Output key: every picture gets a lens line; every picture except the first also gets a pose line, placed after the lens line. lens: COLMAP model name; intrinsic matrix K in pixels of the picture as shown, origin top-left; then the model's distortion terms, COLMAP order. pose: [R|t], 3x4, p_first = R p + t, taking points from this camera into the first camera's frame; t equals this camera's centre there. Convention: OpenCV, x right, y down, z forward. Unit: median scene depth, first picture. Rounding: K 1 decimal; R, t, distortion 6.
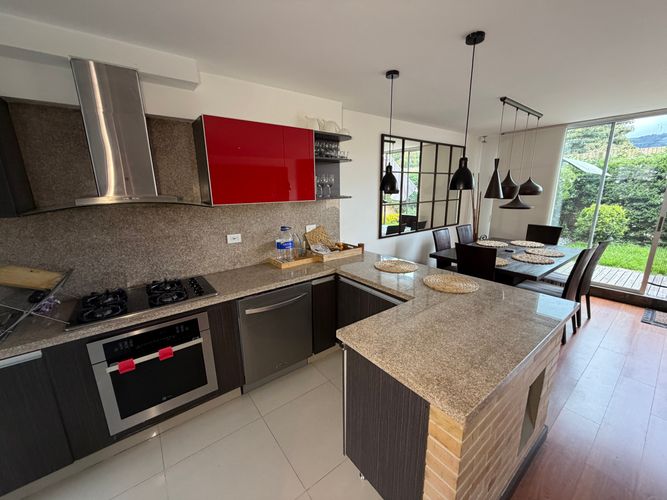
lens RADIAL K [[266.0, 0, 331.4], [0, 266.0, 249.2], [0, 0, 1]] dist [0.000101, 0.000070]
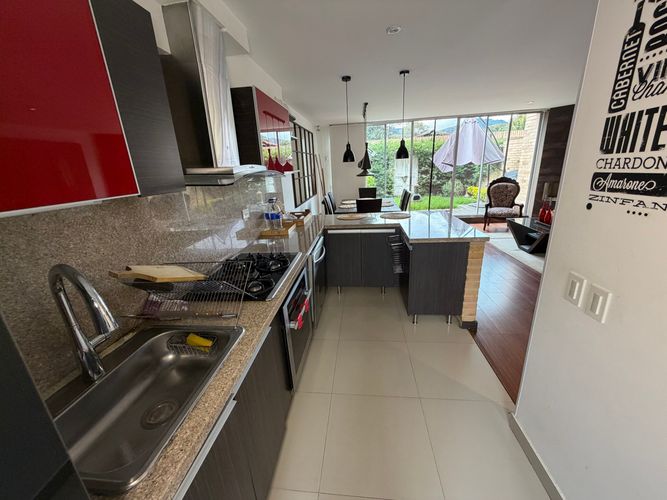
lens RADIAL K [[266.0, 0, 331.4], [0, 266.0, 249.2], [0, 0, 1]] dist [0.000101, 0.000070]
pose [[0.685989, -0.238247, 0.687501, -0.613680], [0.202927, 0.970027, 0.133673, 0.014454], [-0.698741, 0.047815, 0.713775, 0.044189]]
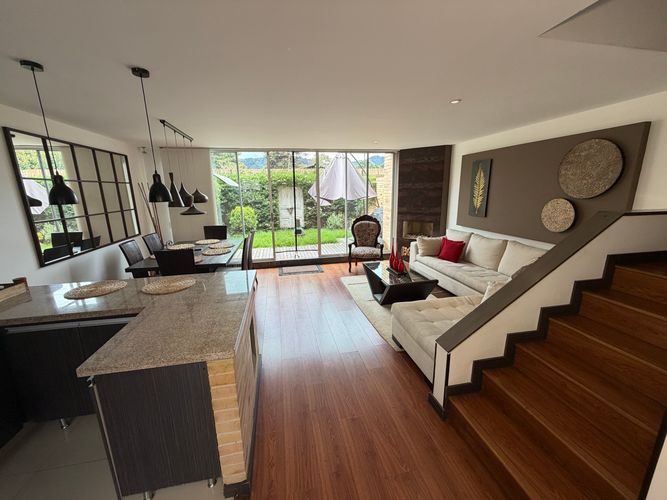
lens RADIAL K [[266.0, 0, 331.4], [0, 266.0, 249.2], [0, 0, 1]] dist [0.000101, 0.000070]
pose [[0.429996, -0.189383, 0.882745, -0.126291], [0.210617, 0.971816, 0.105898, 0.003819], [-0.877920, 0.140386, 0.457764, -0.070828]]
